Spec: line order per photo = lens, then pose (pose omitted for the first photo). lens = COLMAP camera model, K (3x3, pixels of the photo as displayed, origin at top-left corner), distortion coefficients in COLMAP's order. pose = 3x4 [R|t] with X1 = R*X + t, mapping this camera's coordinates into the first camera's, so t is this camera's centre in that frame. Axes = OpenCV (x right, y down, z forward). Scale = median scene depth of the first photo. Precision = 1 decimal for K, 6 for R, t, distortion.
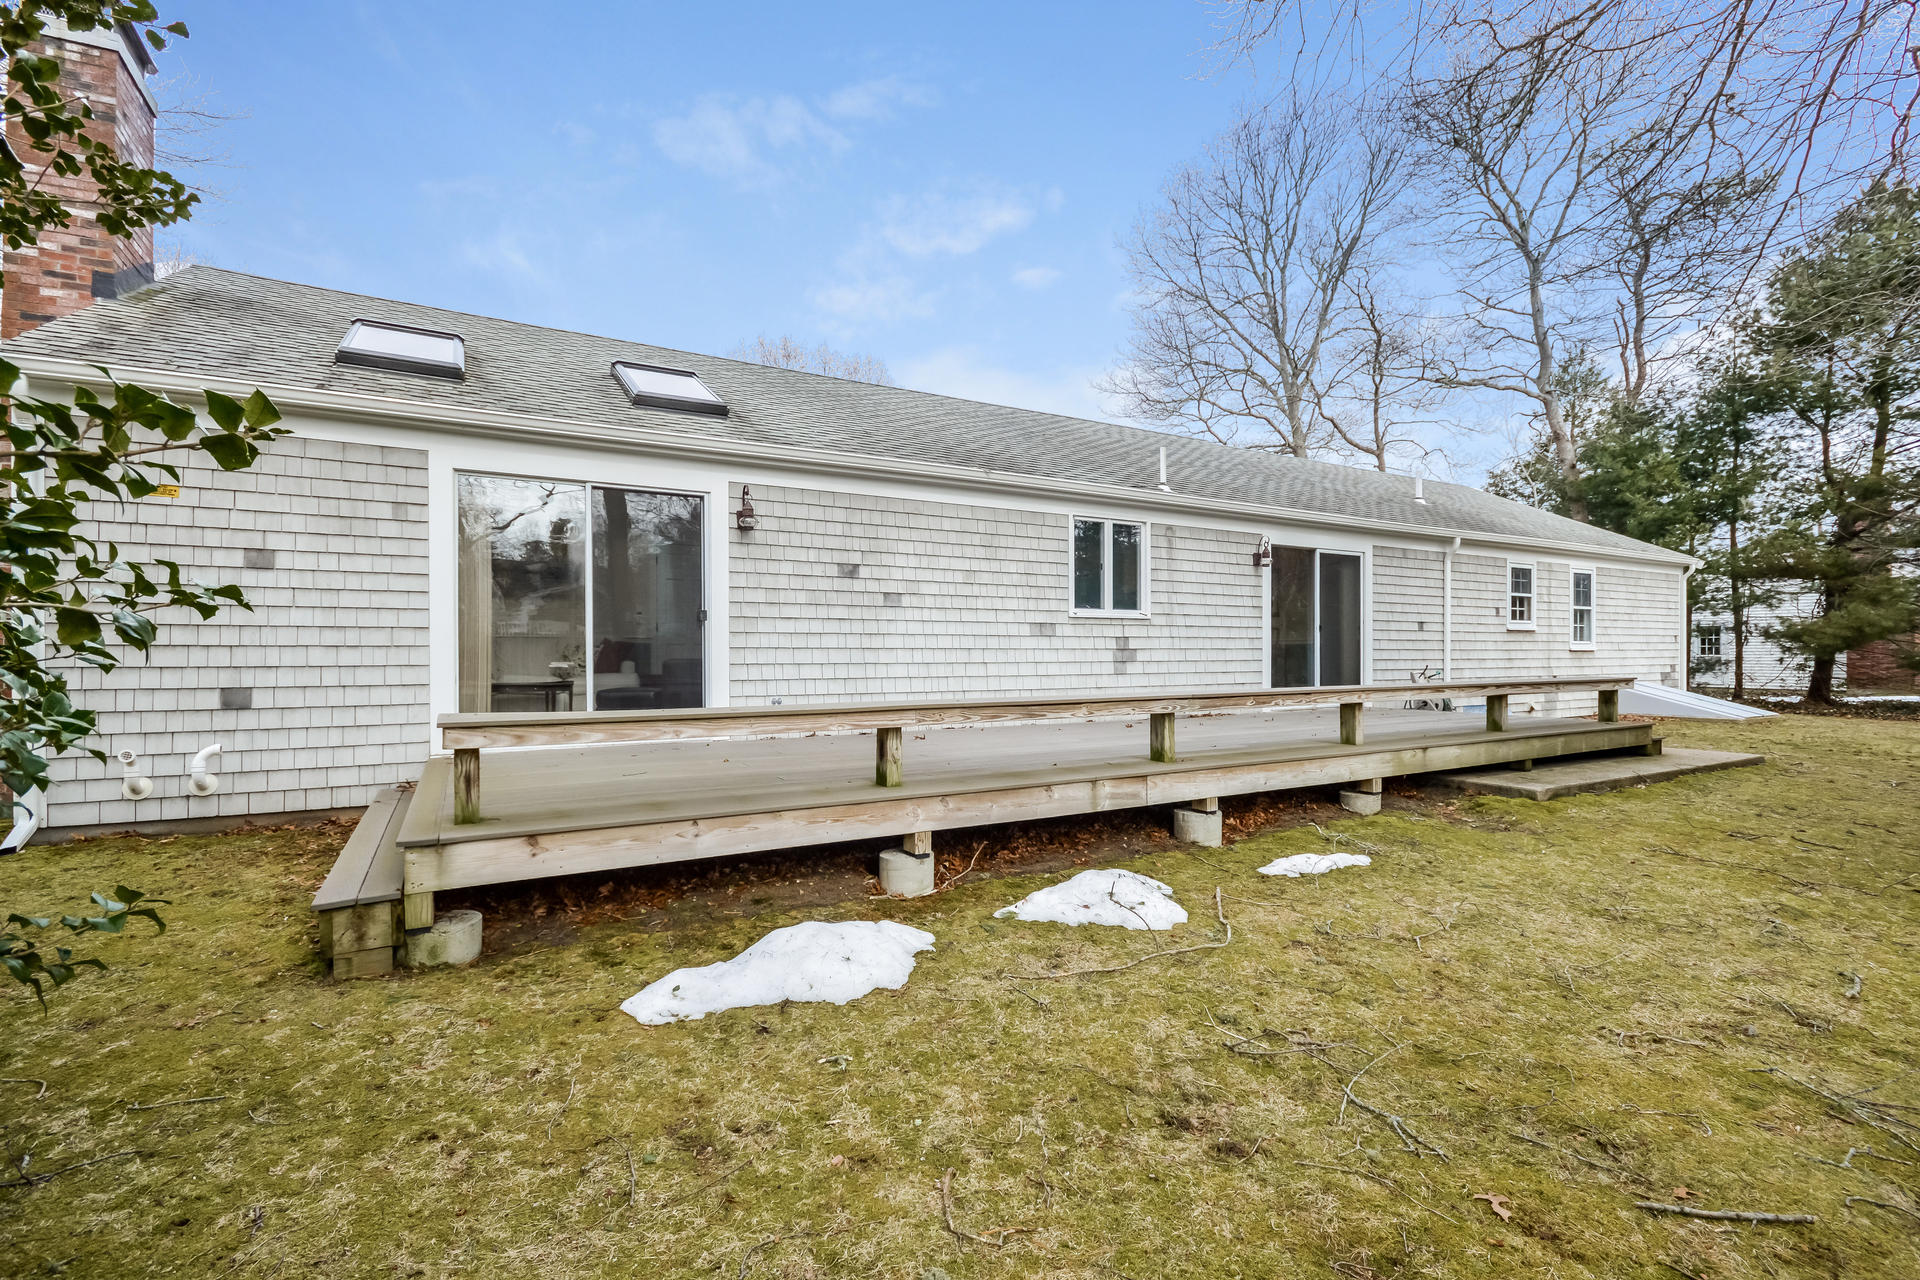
lens RADIAL K [[874.9, 0, 947.8], [0, 874.9, 670.4], [0, 0, 1]] dist [0.000458, -0.000652]
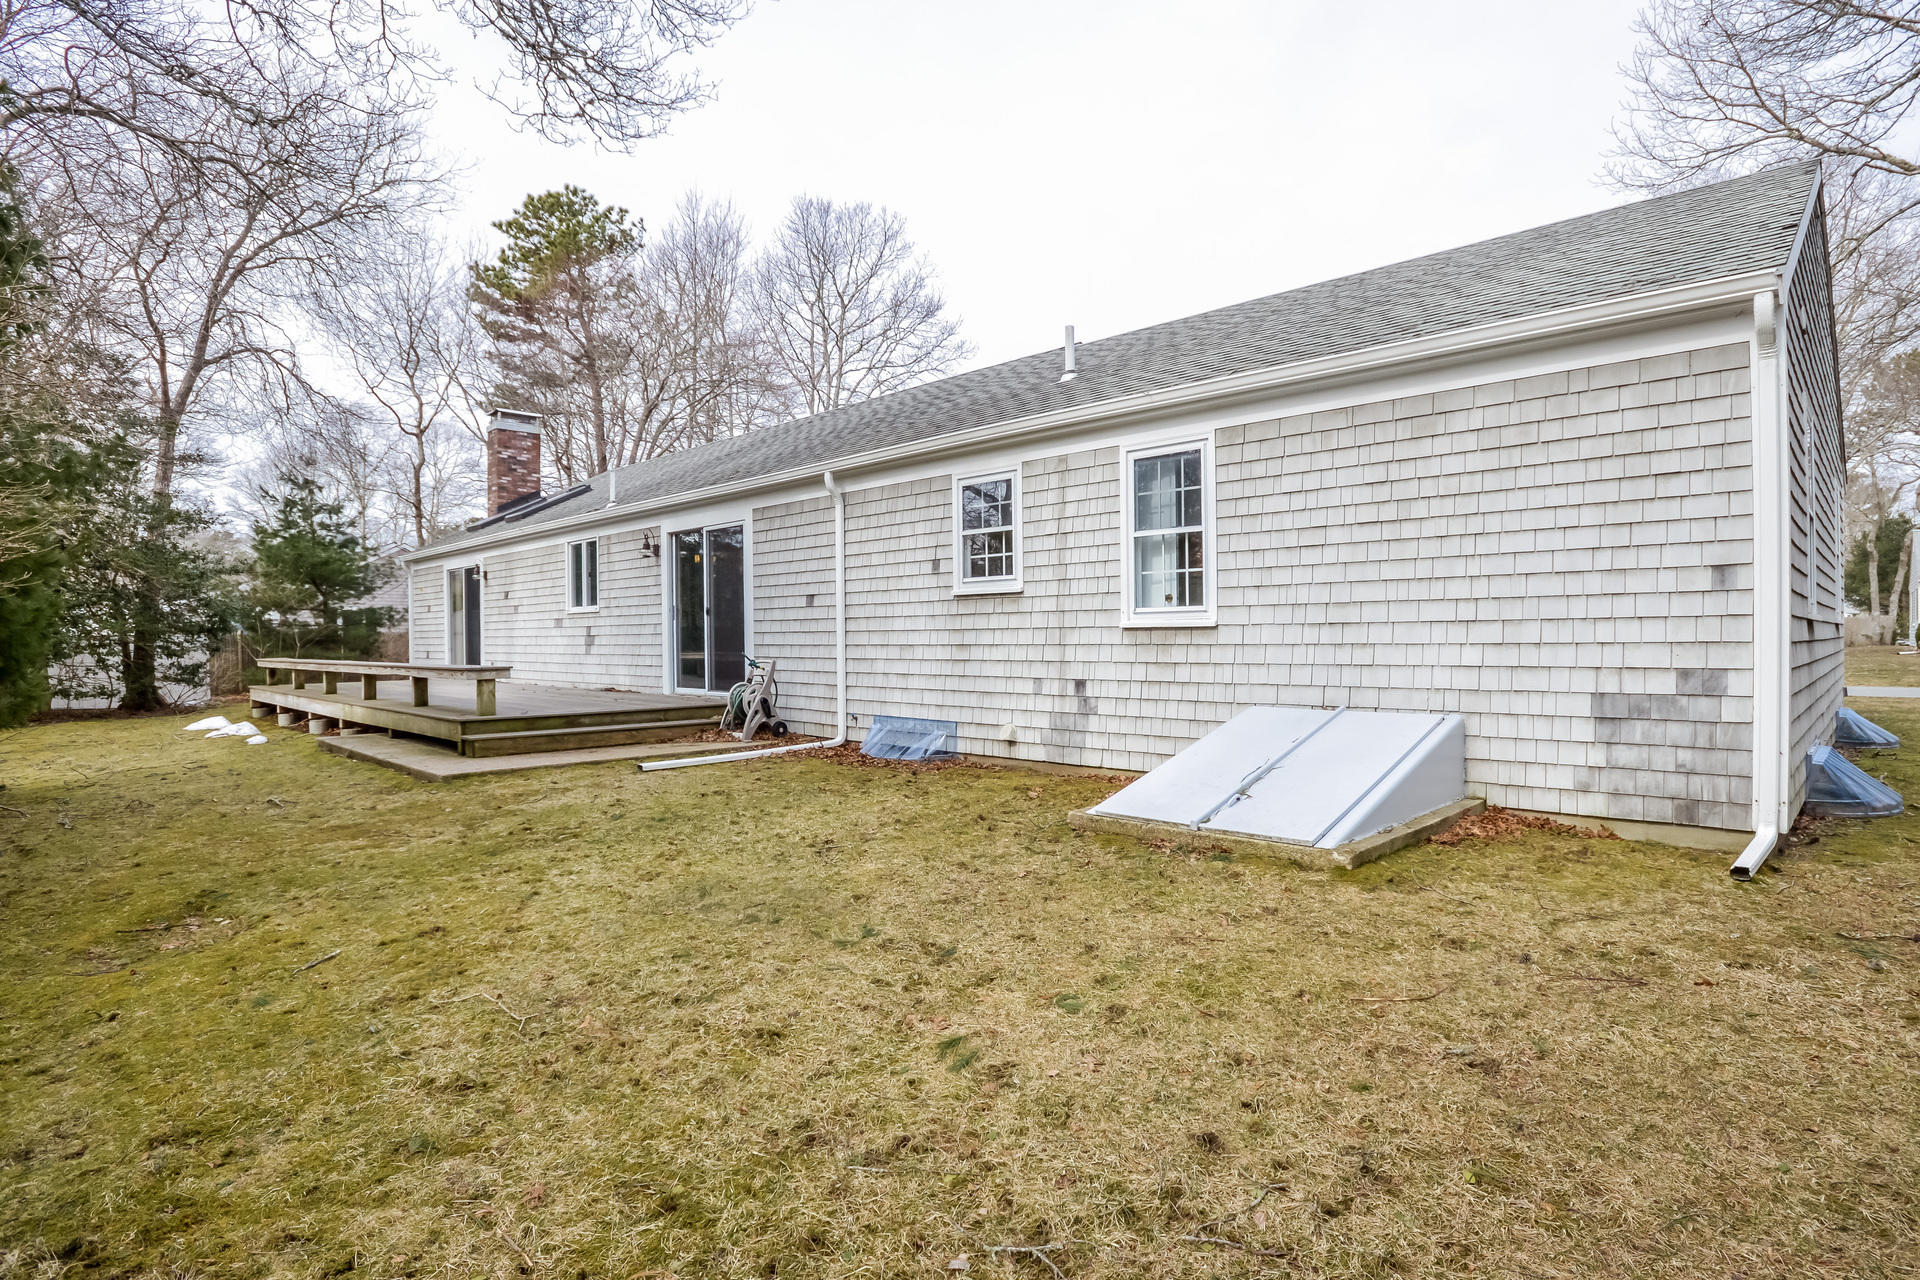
lens RADIAL K [[943.8, 0, 957.1], [0, 943.8, 649.6], [0, 0, 1]] dist [-0.013330, -0.000743]
pose [[0.270137, 0.008069, -0.962788, 1.355581], [-0.015899, 0.999866, 0.003919, -0.013671], [0.962691, 0.014249, 0.270229, 0.903242]]
